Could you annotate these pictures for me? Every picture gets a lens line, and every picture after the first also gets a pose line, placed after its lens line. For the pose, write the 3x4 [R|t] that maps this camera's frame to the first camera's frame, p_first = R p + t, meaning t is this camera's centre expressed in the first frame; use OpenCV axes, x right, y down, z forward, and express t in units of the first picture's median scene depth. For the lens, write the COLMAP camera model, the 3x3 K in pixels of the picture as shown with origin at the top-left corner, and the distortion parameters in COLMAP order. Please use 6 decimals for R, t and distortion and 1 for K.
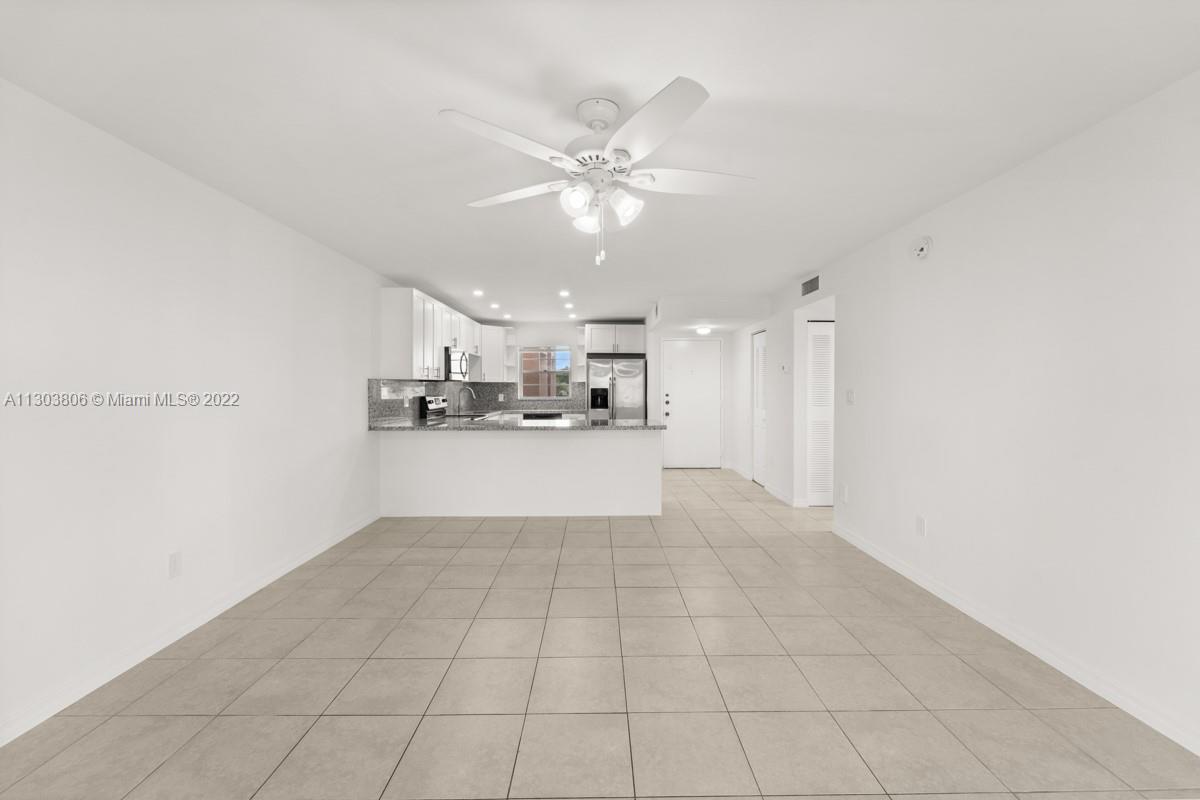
lens RADIAL K [[494.3, 0, 605.2], [0, 494.3, 382.0], [0, 0, 1]] dist [0.001874, 0.000119]
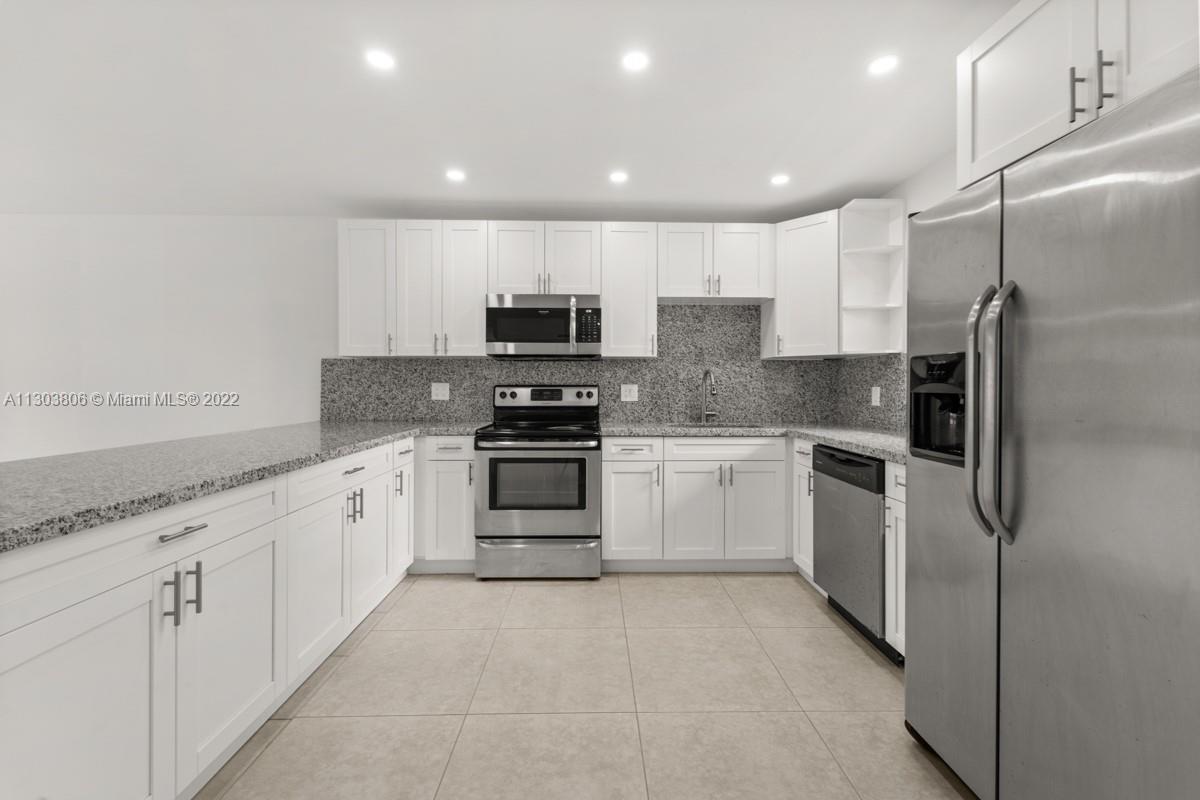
lens RADIAL K [[486.7, 0, 605.3], [0, 486.7, 386.7], [0, 0, 1]] dist [0.000964, -0.000426]
pose [[0.006221, 0.006066, -0.999962, 0.170185], [0.013363, 0.999892, 0.006148, 0.021666], [0.999891, -0.013401, 0.006139, 0.850597]]
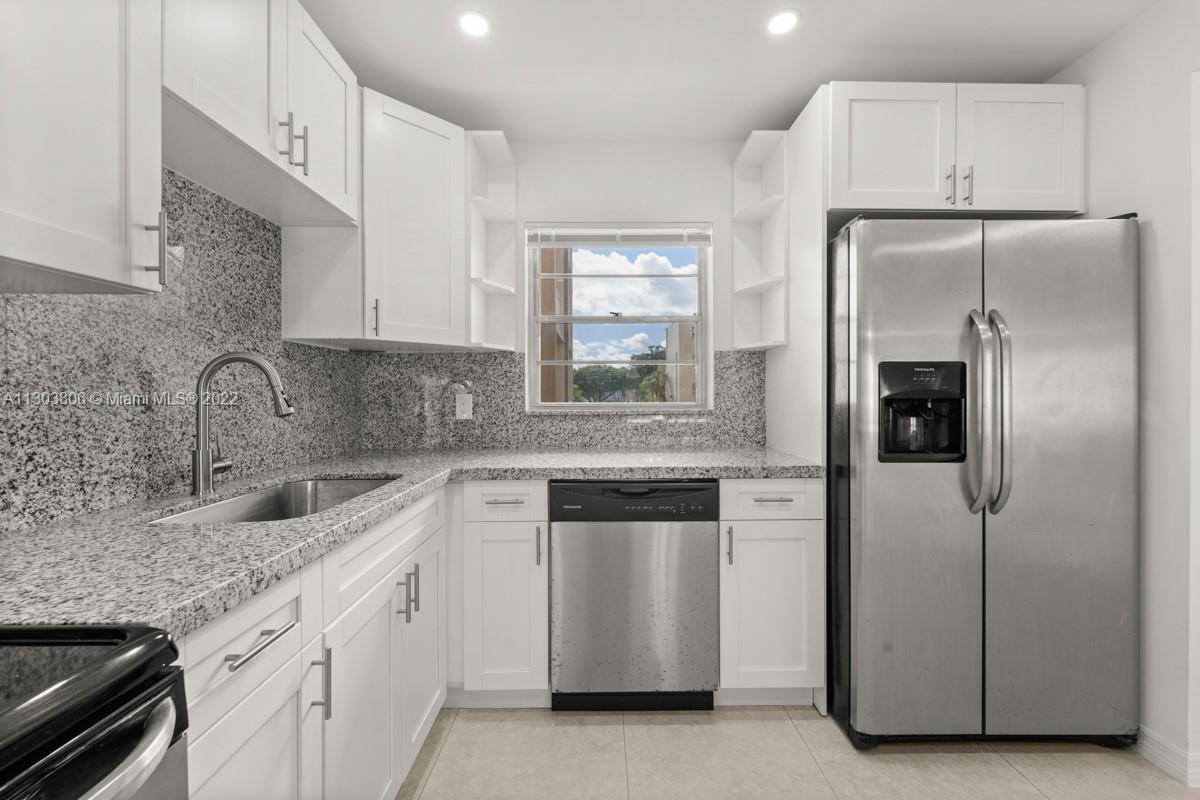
lens RADIAL K [[486.0, 0, 604.9], [0, 486.0, 394.5], [0, 0, 1]] dist [0.000092, -0.000017]
pose [[0.999922, 0.001069, -0.012431, -0.136985], [-0.000823, 0.999804, 0.019789, 0.021555], [0.012450, -0.019777, 0.999727, 0.779059]]
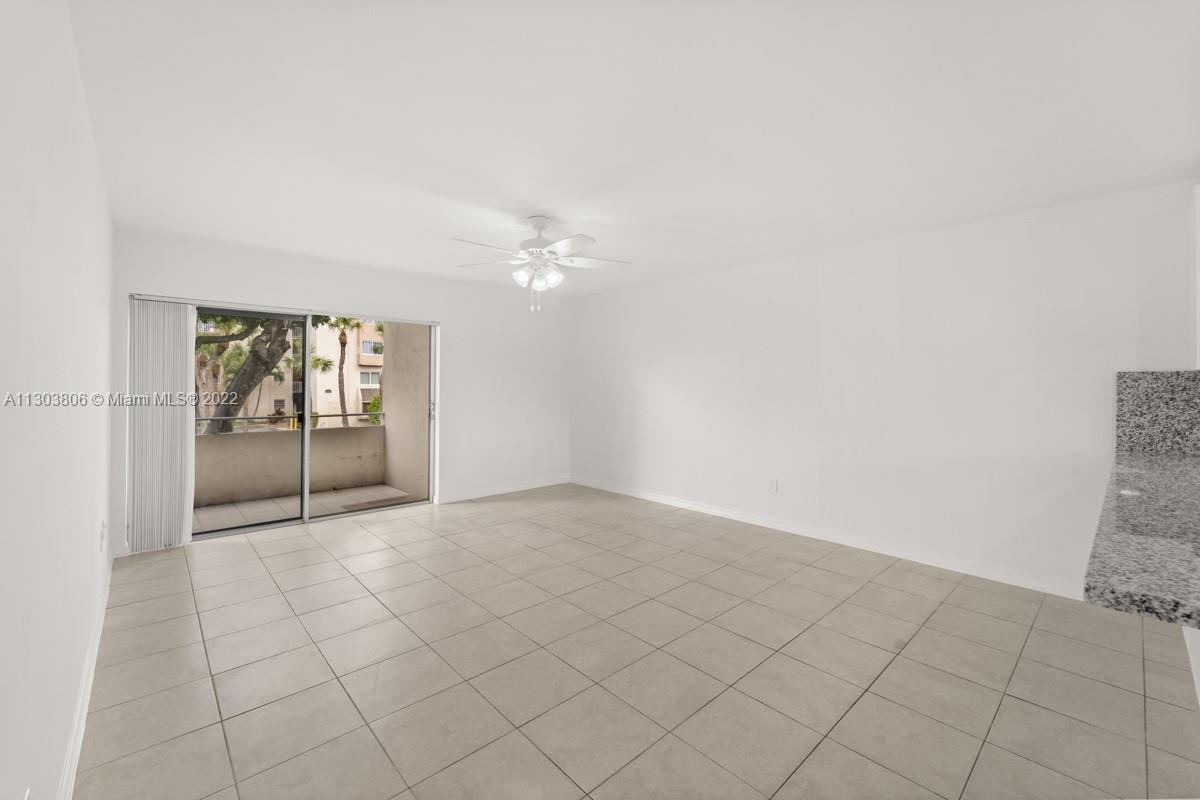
lens RADIAL K [[494.3, 0, 605.2], [0, 494.3, 382.0], [0, 0, 1]] dist [0.001874, 0.000119]
pose [[-0.740417, -0.000543, -0.672147, 0.240709], [0.005959, 0.999955, -0.007372, 0.002930], [0.672121, -0.009464, -0.740381, 0.609806]]
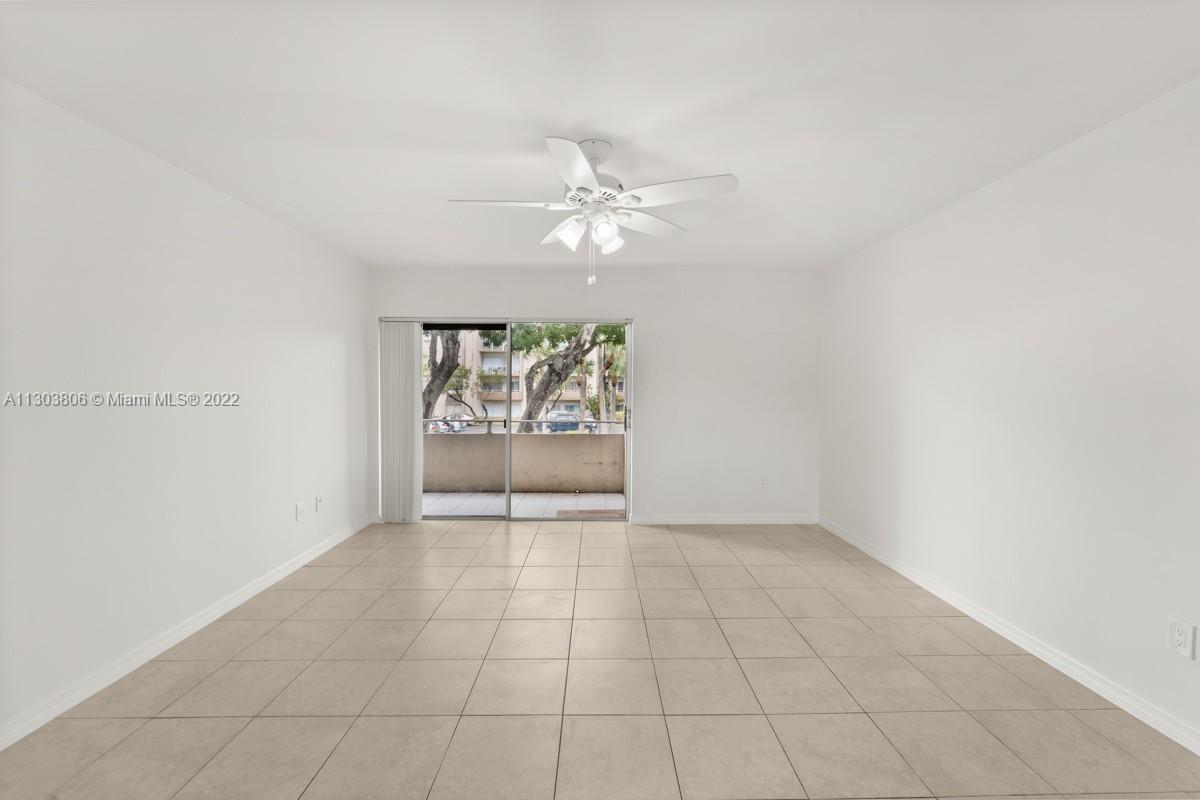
lens RADIAL K [[477.8, 0, 611.6], [0, 477.8, 394.6], [0, 0, 1]] dist [-0.001980, -0.000093]
pose [[-0.999982, -0.001720, -0.005777, -0.013300], [-0.001680, 0.999974, -0.006954, 0.008331], [0.005788, -0.006944, -0.999959, 0.538312]]
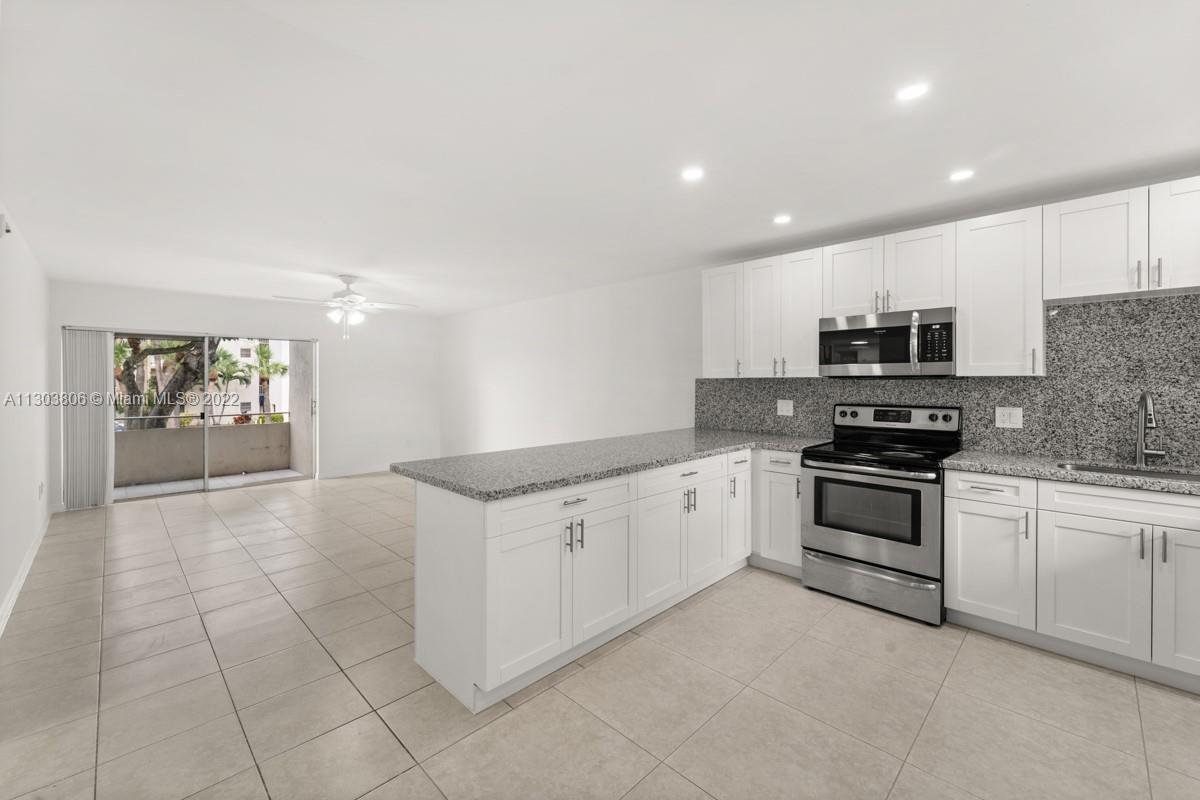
lens RADIAL K [[486.7, 0, 605.3], [0, 486.7, 386.7], [0, 0, 1]] dist [0.000964, -0.000426]
pose [[-0.714998, 0.011799, -0.699027, 0.195213], [0.014109, 0.999897, 0.002446, 0.001725], [0.698984, -0.008114, -0.715091, 0.926512]]
